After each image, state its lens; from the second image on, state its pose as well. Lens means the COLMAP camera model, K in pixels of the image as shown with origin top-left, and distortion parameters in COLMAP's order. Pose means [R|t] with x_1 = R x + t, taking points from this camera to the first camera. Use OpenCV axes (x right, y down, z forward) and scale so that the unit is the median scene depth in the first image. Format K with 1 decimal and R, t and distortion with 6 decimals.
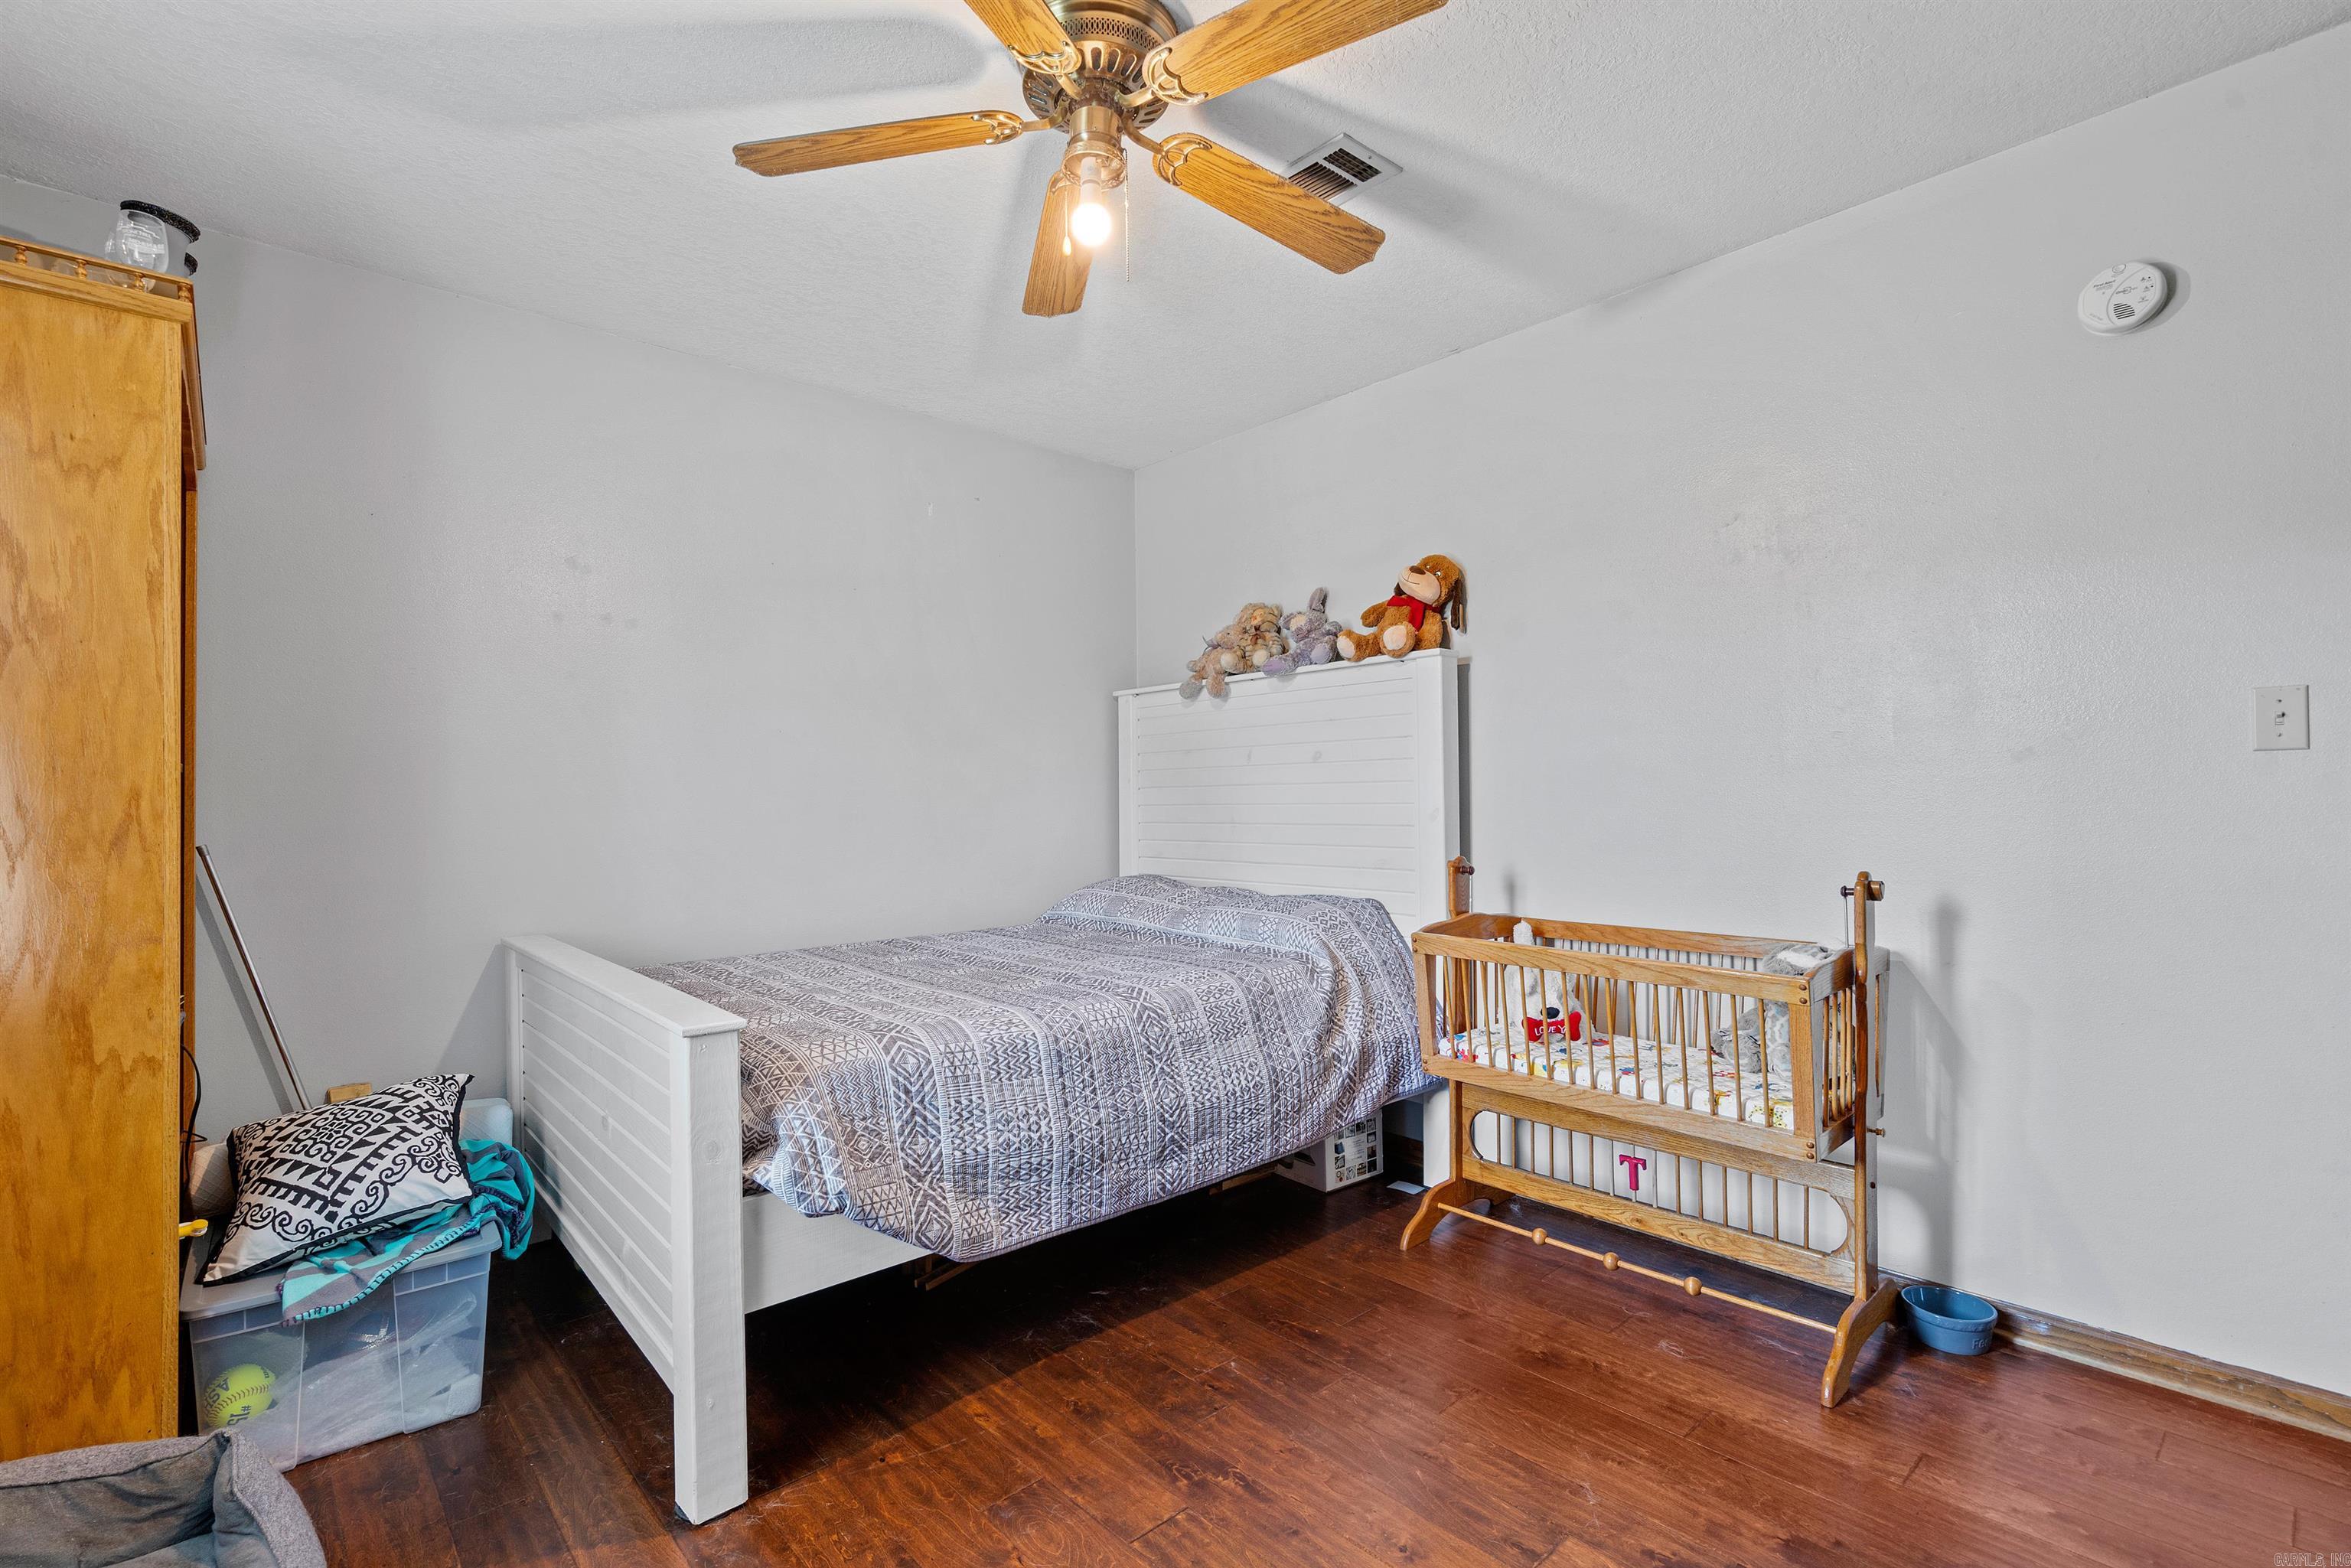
lens RADIAL K [[1069.1, 0, 1173.8], [0, 1069.1, 787.3], [0, 0, 1]] dist [-0.007288, 0.003341]
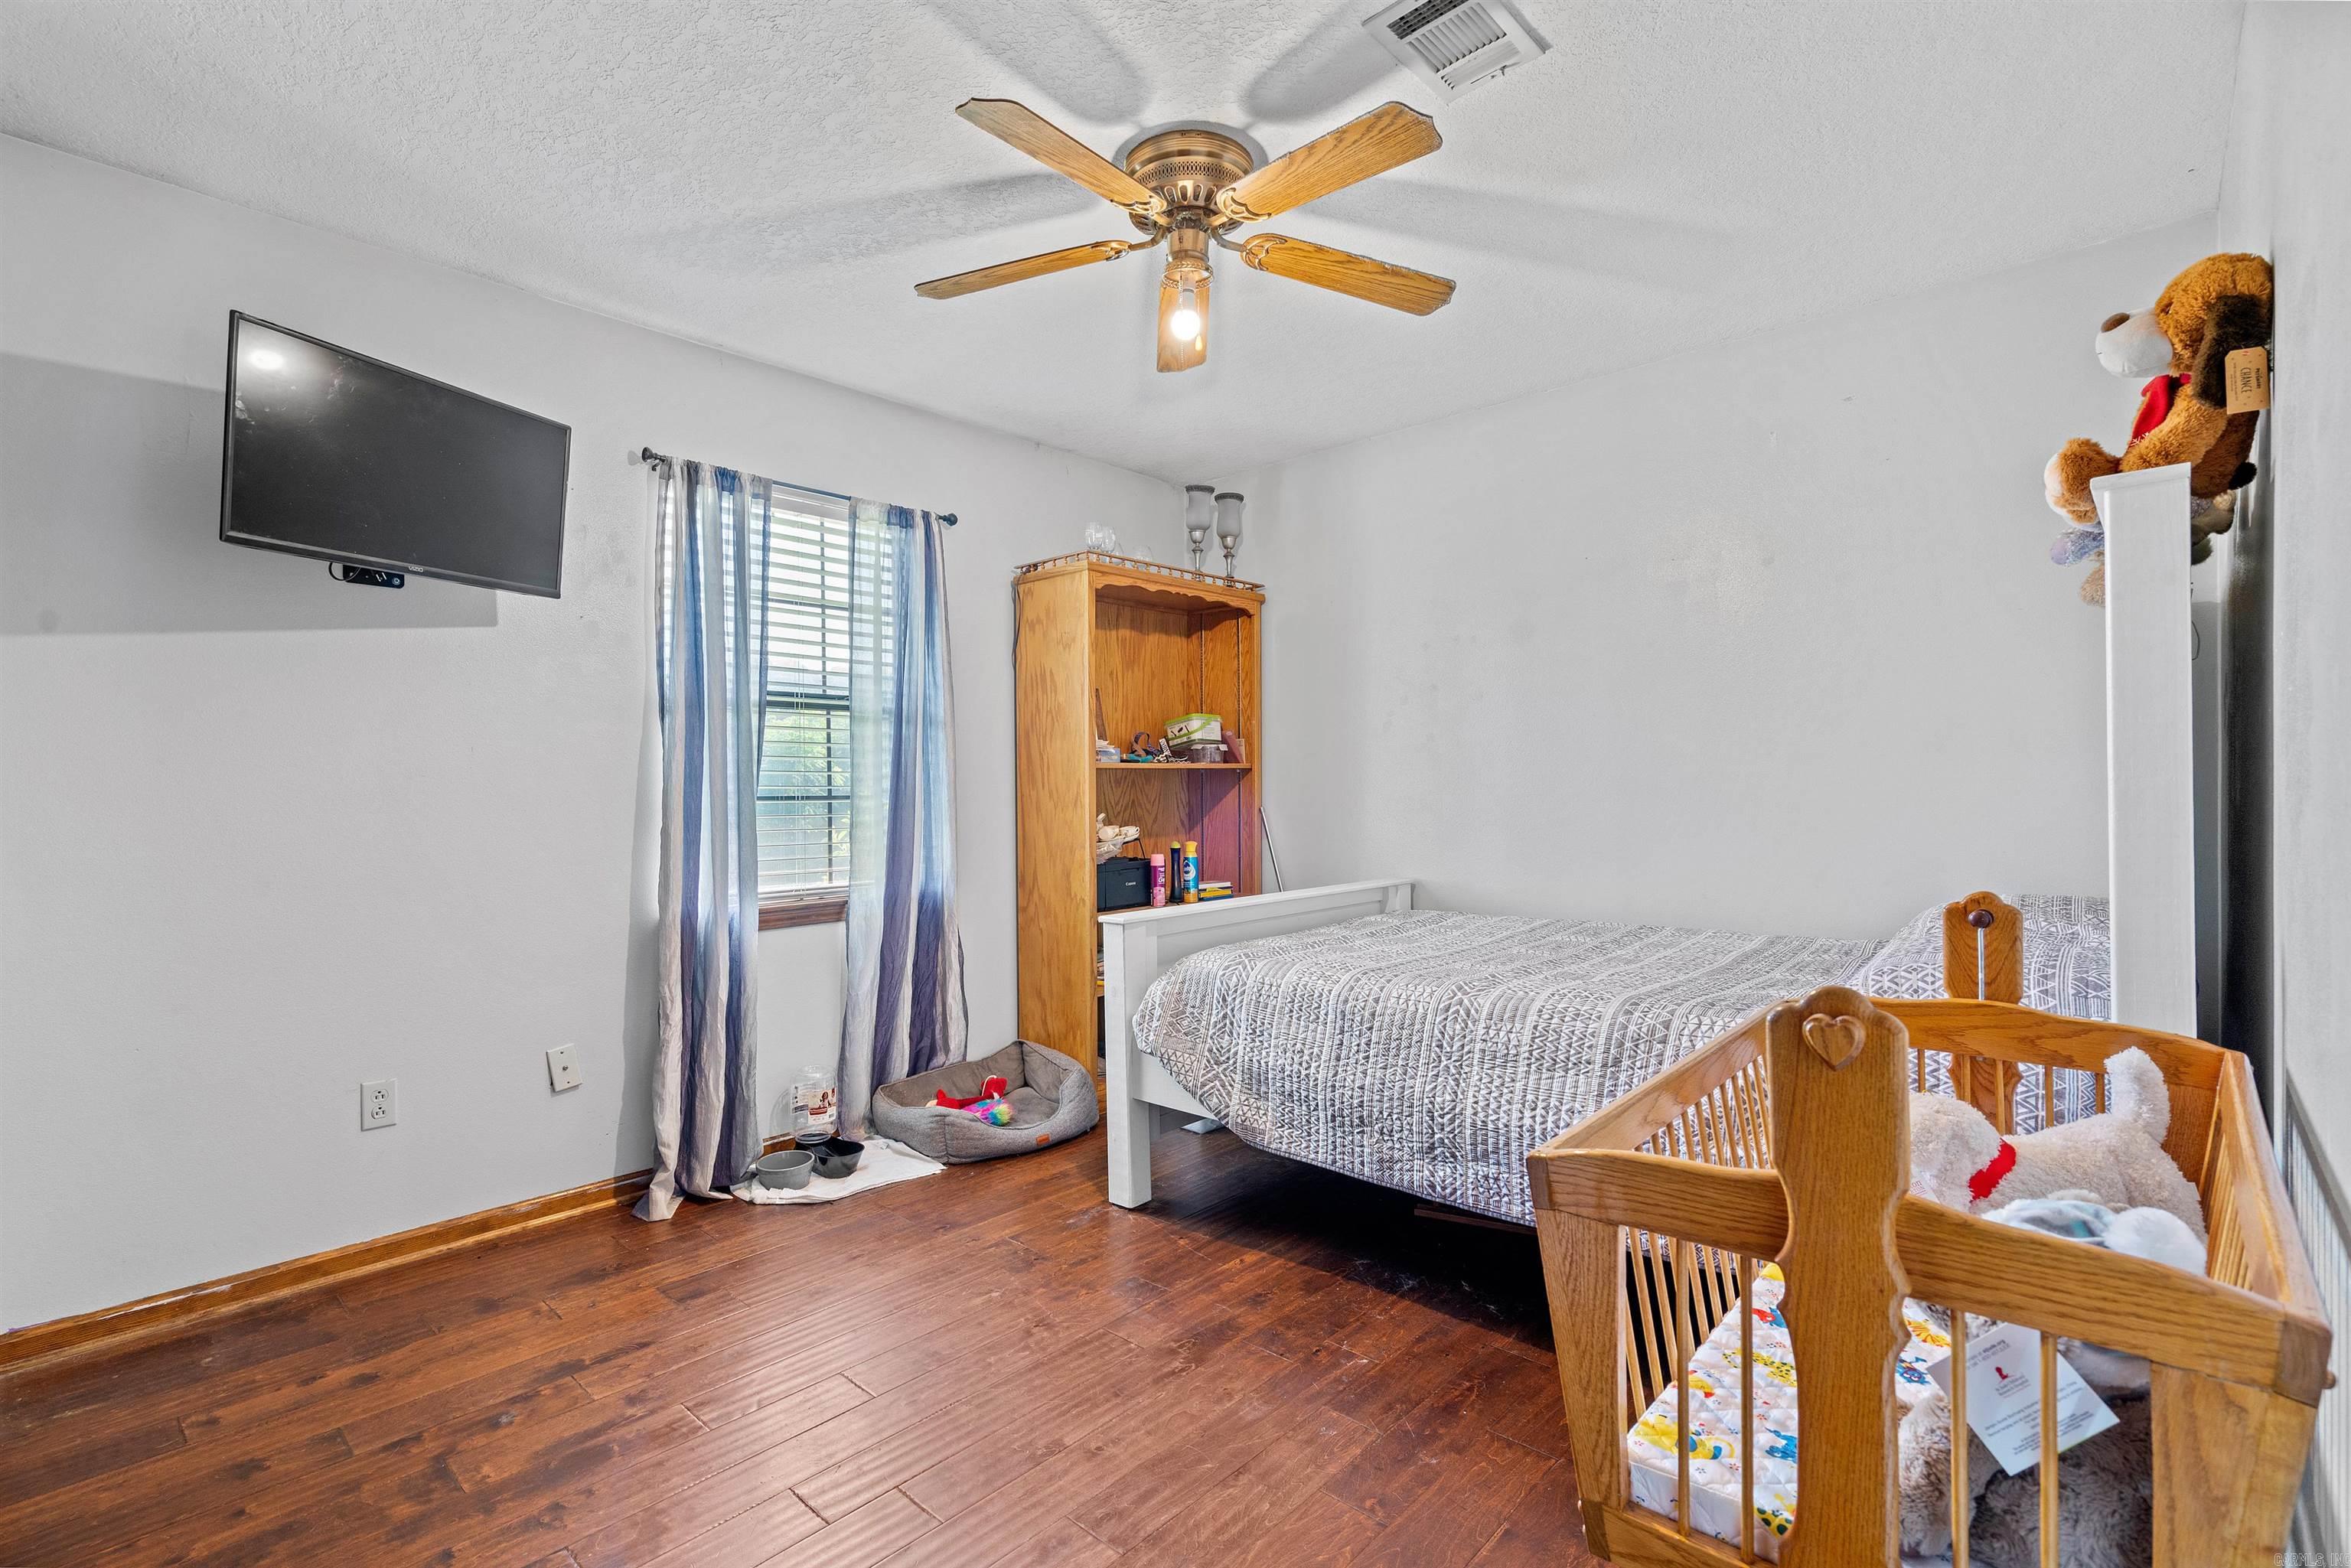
lens RADIAL K [[1069.1, 0, 1176.0], [0, 1069.1, 786.4], [0, 0, 1]] dist [-0.007288, 0.003341]
pose [[0.084844, -0.003624, -0.996388, 1.039584], [0.018282, 0.999831, -0.002080, 0.010189], [0.996227, -0.018040, 0.084895, 0.765601]]
